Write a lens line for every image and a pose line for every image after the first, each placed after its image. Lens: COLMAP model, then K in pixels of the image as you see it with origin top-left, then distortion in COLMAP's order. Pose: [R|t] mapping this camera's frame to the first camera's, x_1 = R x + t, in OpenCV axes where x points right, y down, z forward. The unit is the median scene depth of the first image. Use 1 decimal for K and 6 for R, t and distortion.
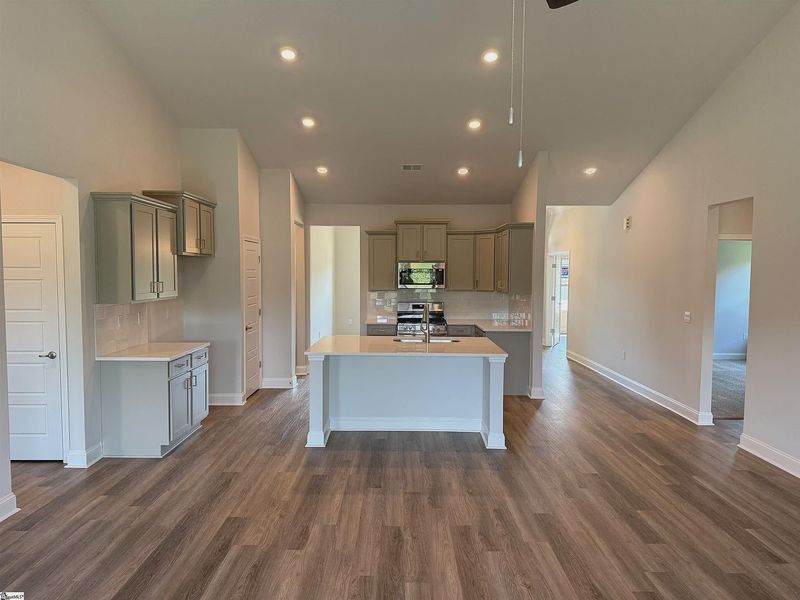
lens RADIAL K [[551.5, 0, 406.1], [0, 551.5, 302.3], [0, 0, 1]] dist [0.106057, -0.139004]
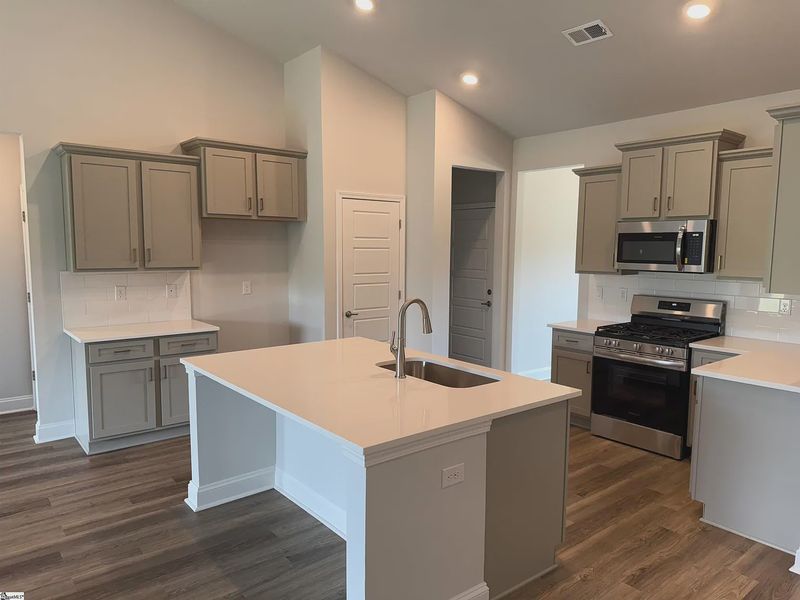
lens RADIAL K [[551.5, 0, 406.1], [0, 551.5, 302.3], [0, 0, 1]] dist [0.106057, -0.139004]
pose [[0.627194, 0.081261, -0.774612, 0.479470], [-0.048028, 0.996685, 0.065670, -0.030601], [0.777381, -0.003985, 0.629018, 0.786945]]
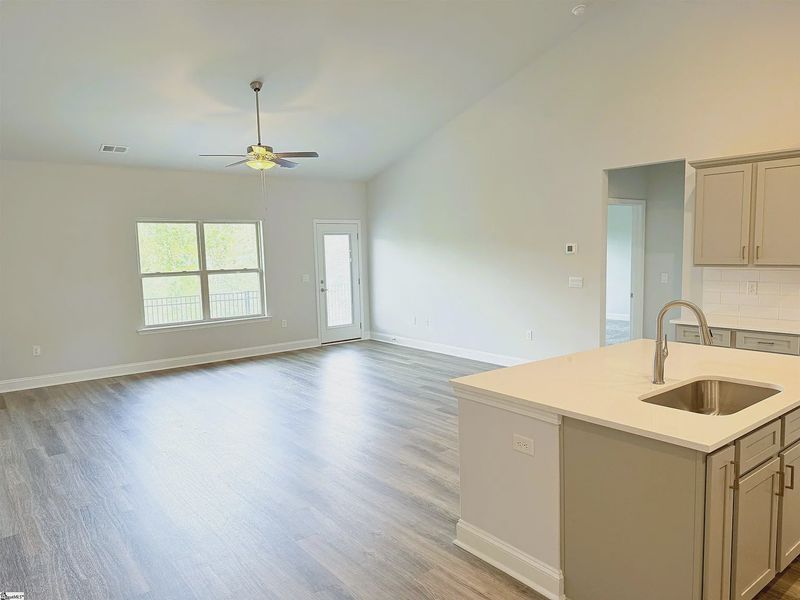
lens RADIAL K [[551.5, 0, 406.1], [0, 551.5, 302.3], [0, 0, 1]] dist [0.106057, -0.139004]
pose [[-0.782023, 0.071429, -0.619143, 0.558319], [-0.016107, 0.990763, 0.134645, -0.060769], [0.623042, 0.115268, -0.773649, 1.385972]]
